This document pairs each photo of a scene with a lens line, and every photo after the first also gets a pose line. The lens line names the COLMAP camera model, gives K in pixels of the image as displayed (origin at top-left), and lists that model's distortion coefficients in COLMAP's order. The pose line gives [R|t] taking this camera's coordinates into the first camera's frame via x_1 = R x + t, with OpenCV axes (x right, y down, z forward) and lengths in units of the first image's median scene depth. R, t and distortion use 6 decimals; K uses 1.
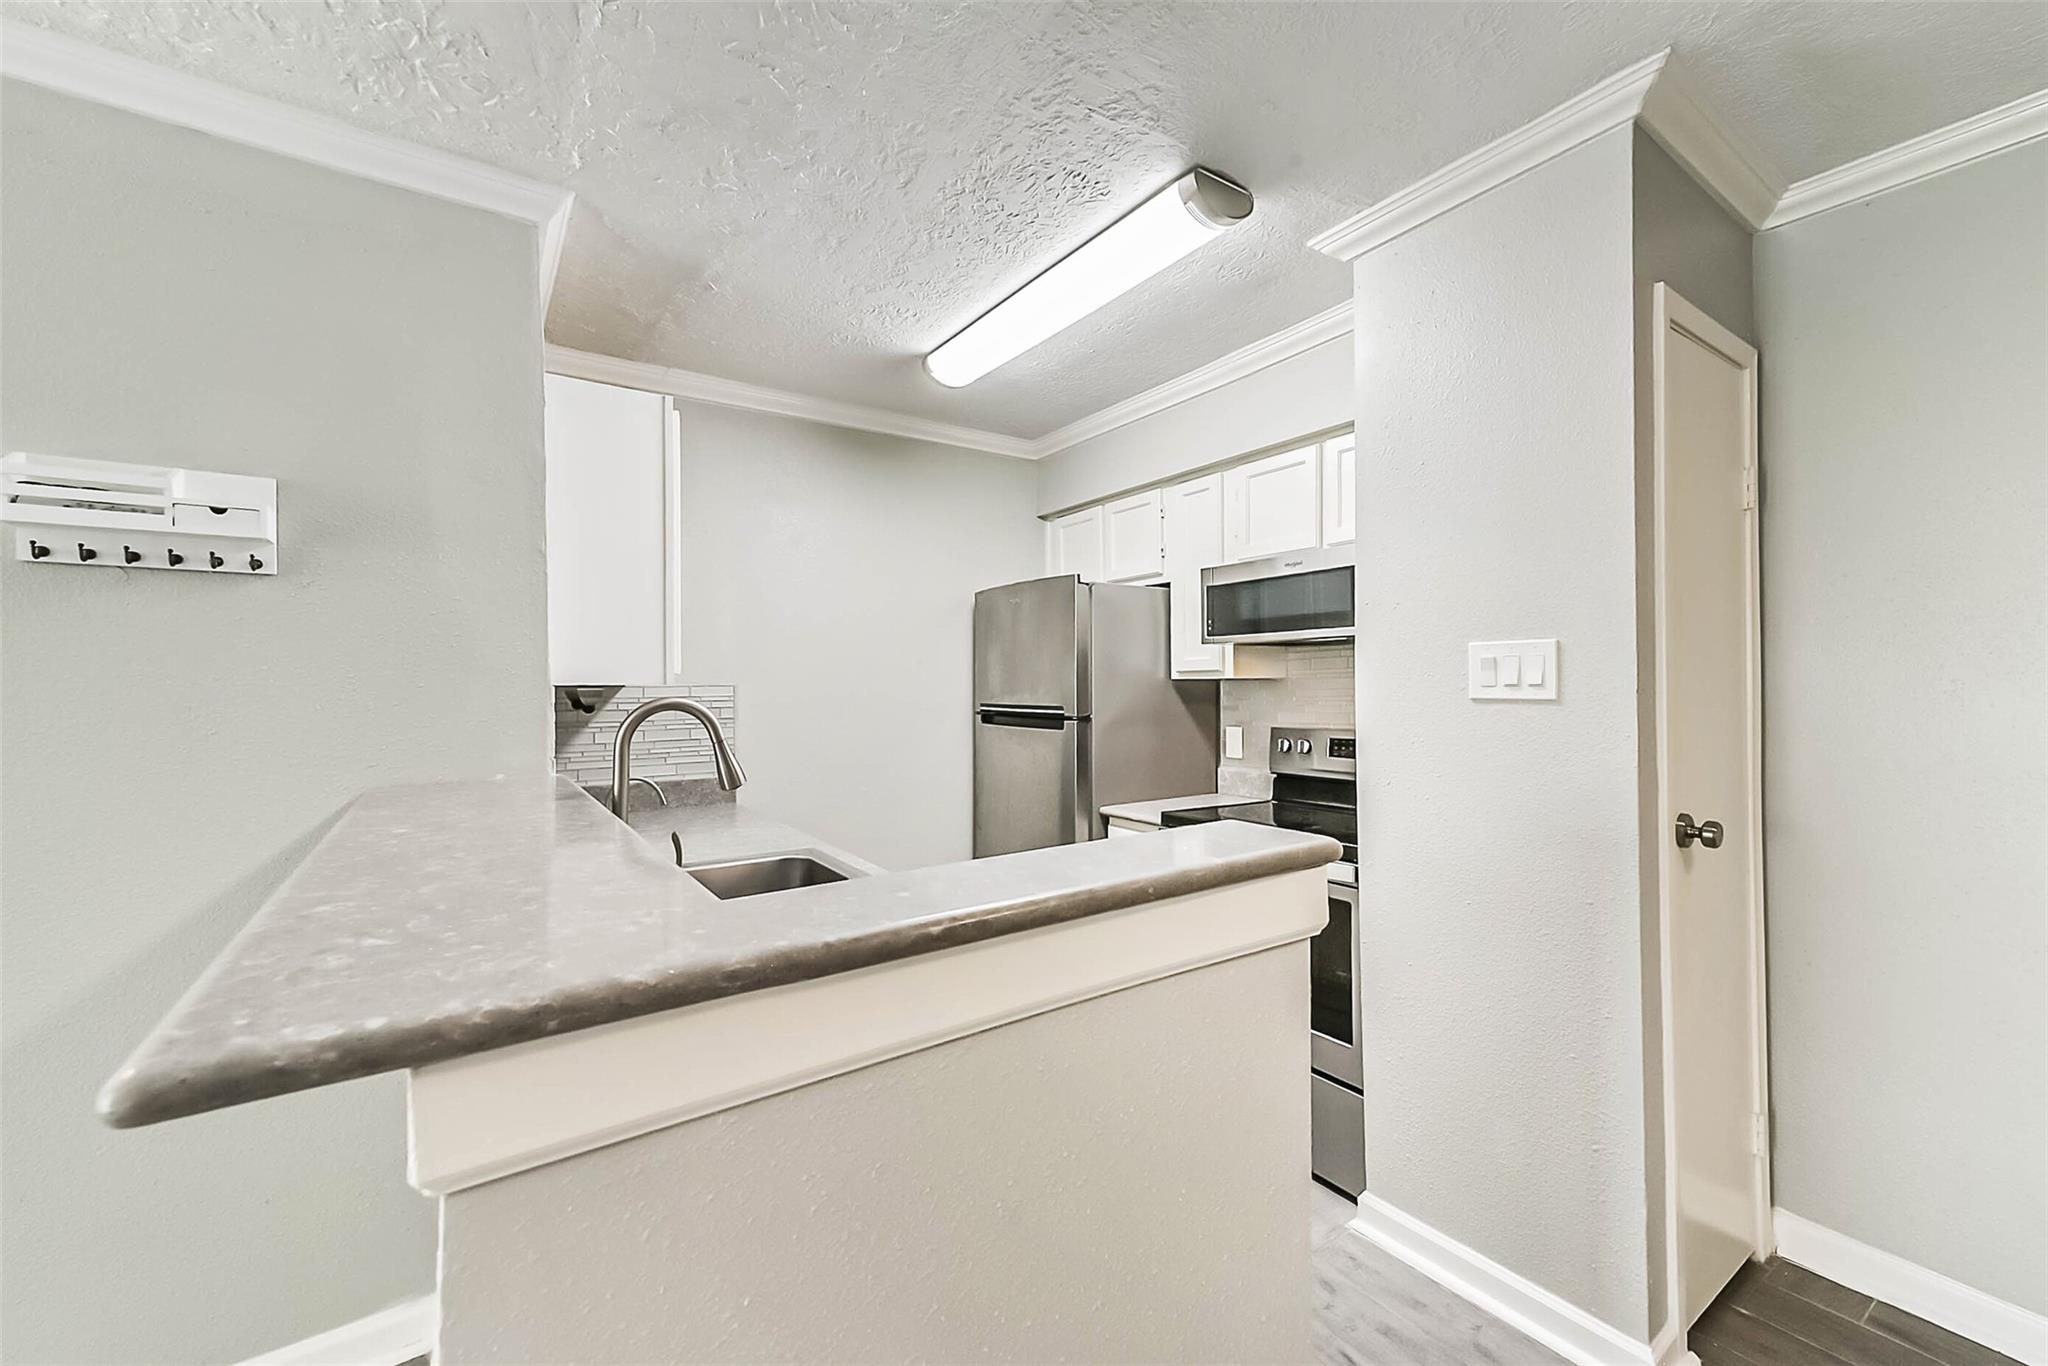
lens RADIAL K [[811.7, 0, 1028.4], [0, 811.7, 680.5], [0, 0, 1]] dist [0.017778, -0.005831]
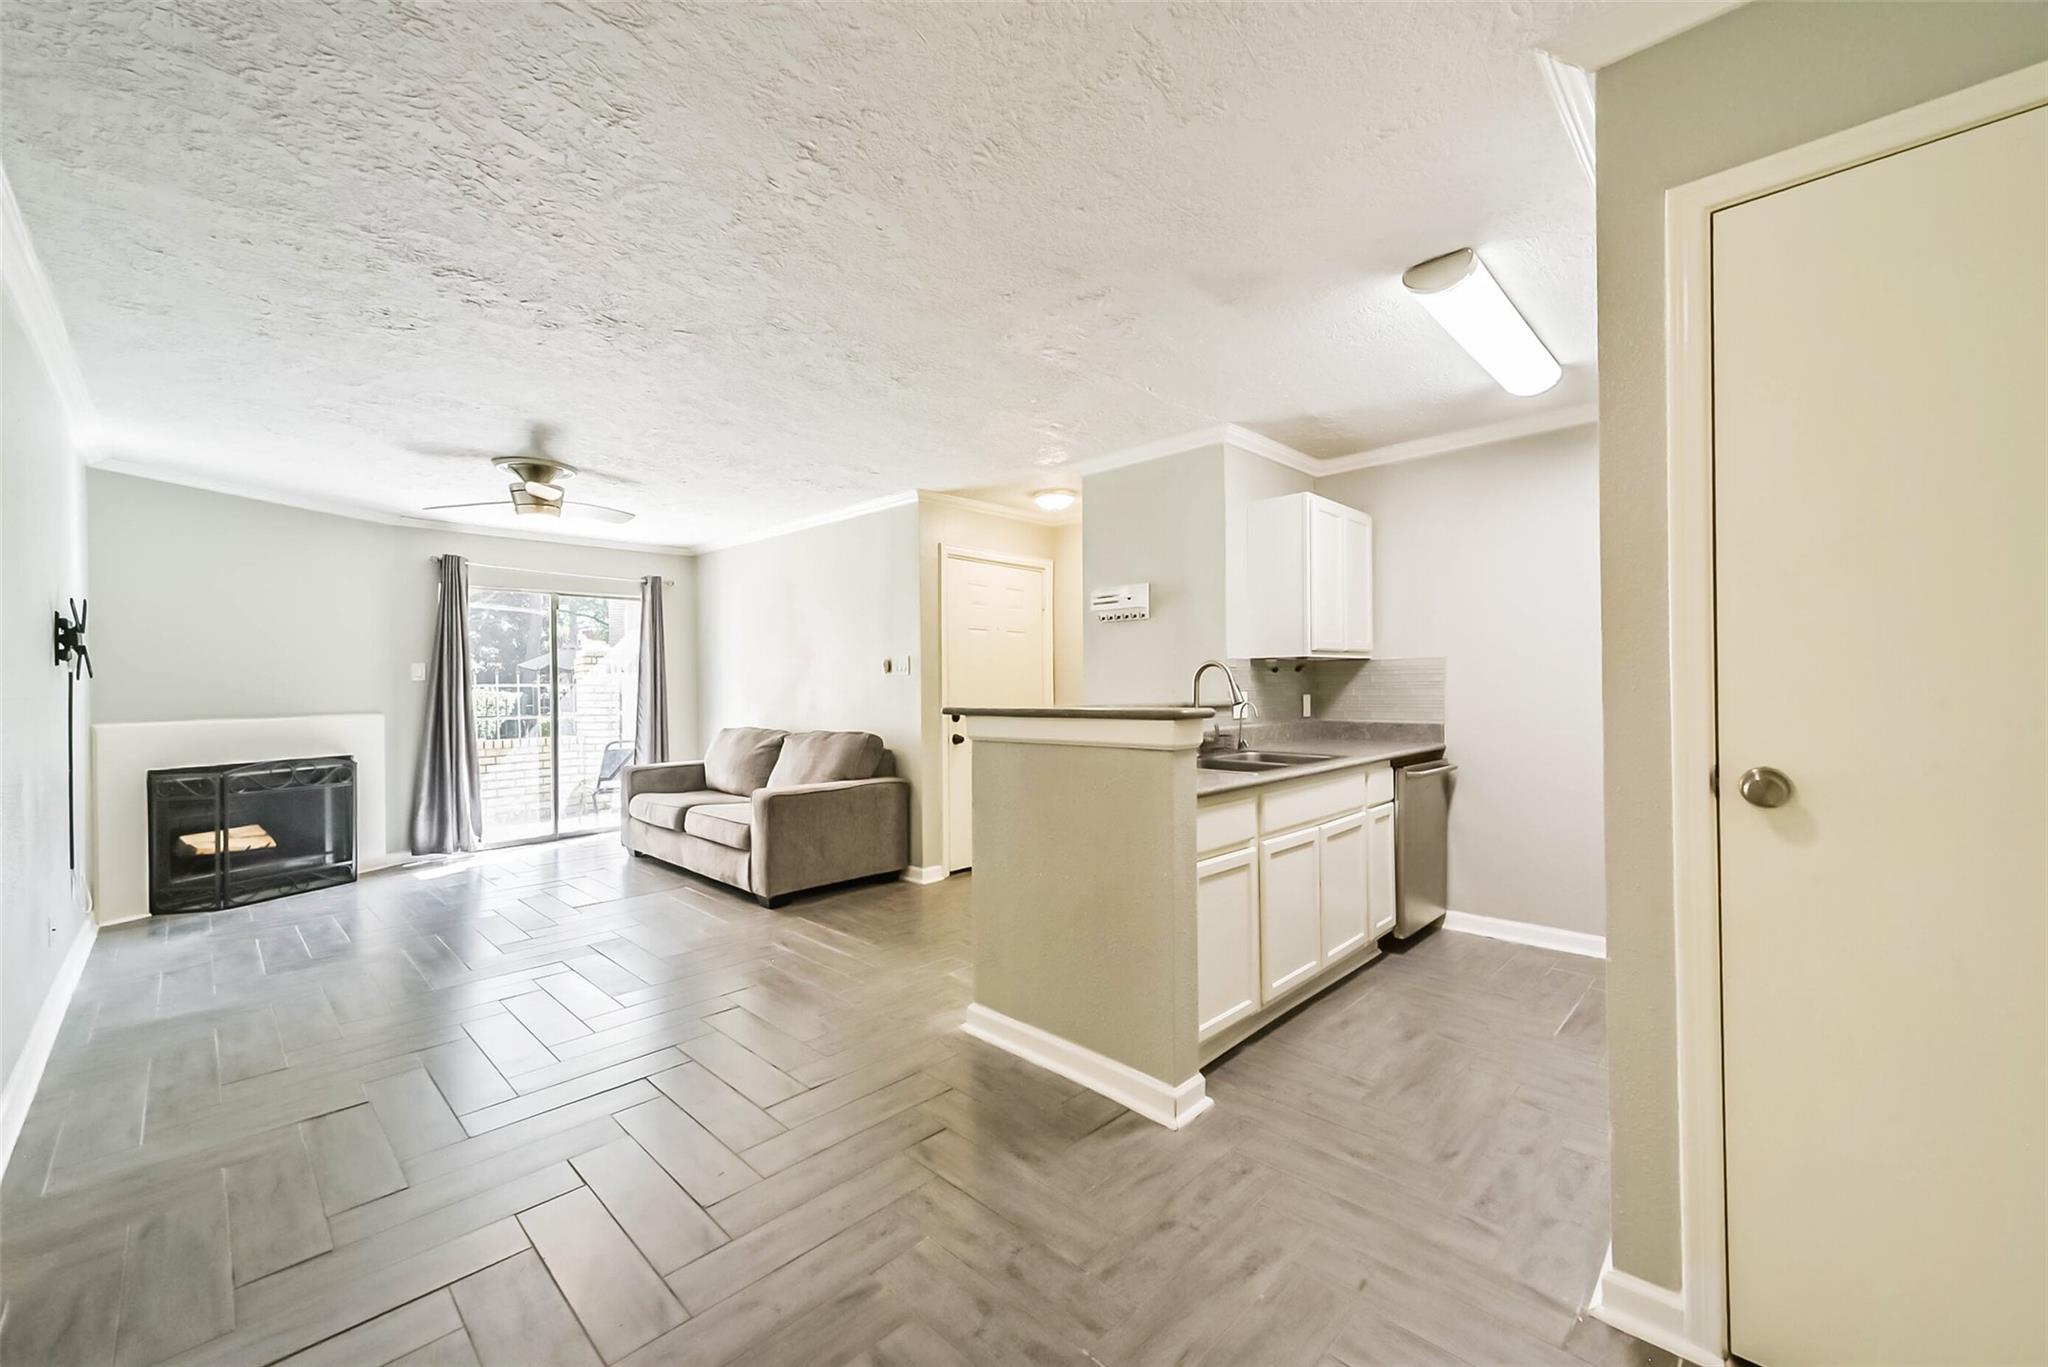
lens RADIAL K [[799.5, 0, 1028.5], [0, 799.5, 684.8], [0, 0, 1]] dist [0.015766, -0.005614]
pose [[0.200303, 0.003026, -0.979729, 0.831495], [0.012509, 0.999906, 0.005646, 0.036110], [0.979654, -0.013386, 0.200246, 0.050420]]
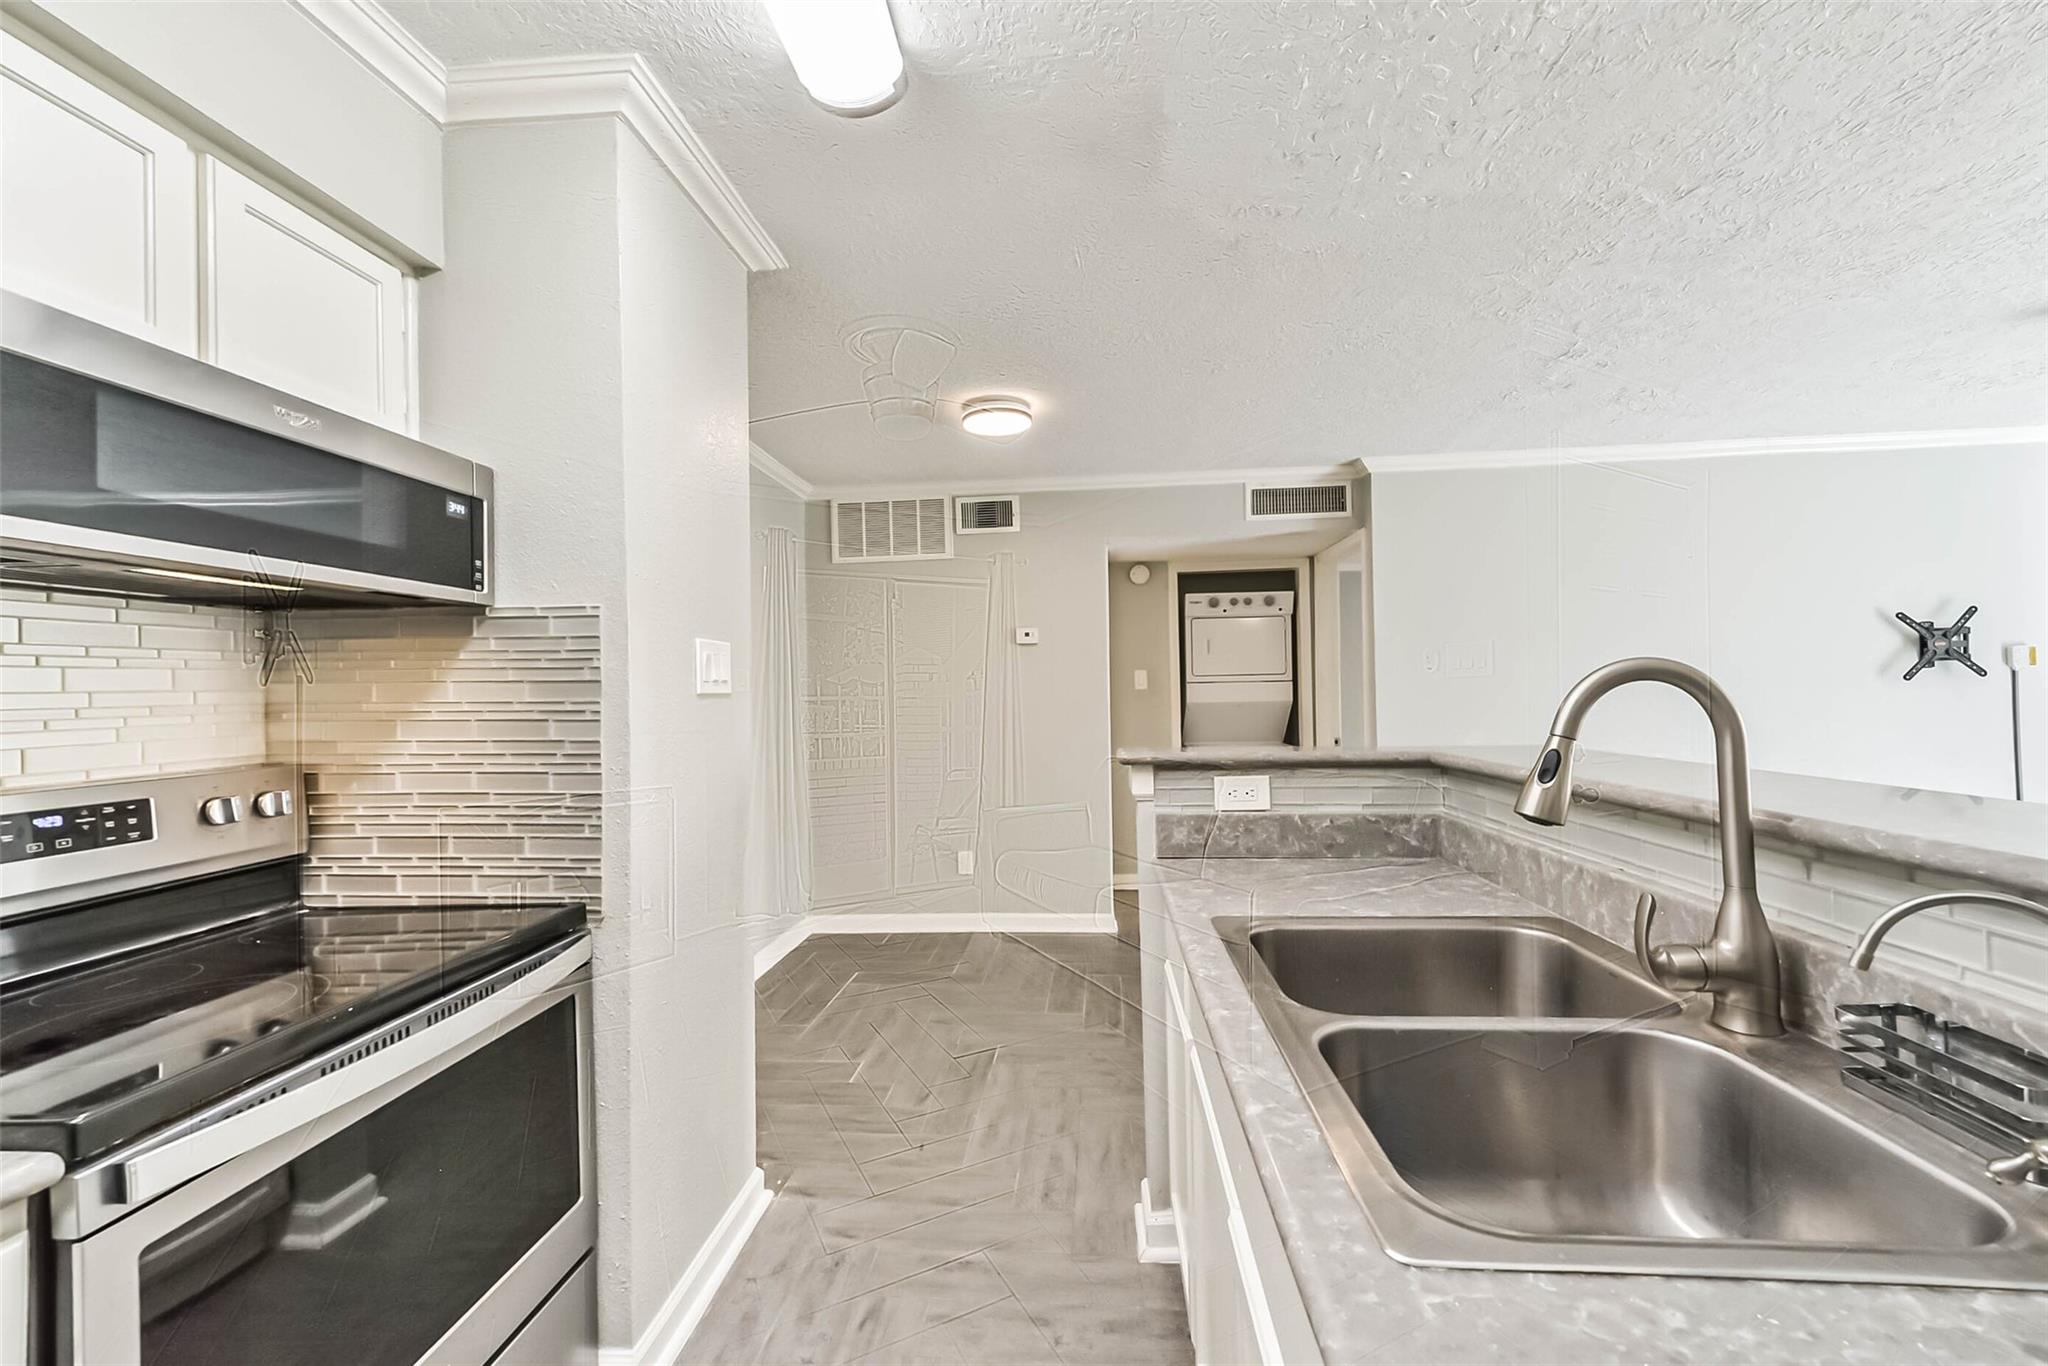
lens RADIAL K [[811.7, 0, 1028.4], [0, 811.7, 680.5], [0, 0, 1]] dist [0.017778, -0.005831]
pose [[-0.776550, 0.029475, 0.629366, -0.247960], [0.019977, 0.999555, -0.022163, 0.022138], [-0.629739, -0.004638, -0.776793, 0.926407]]
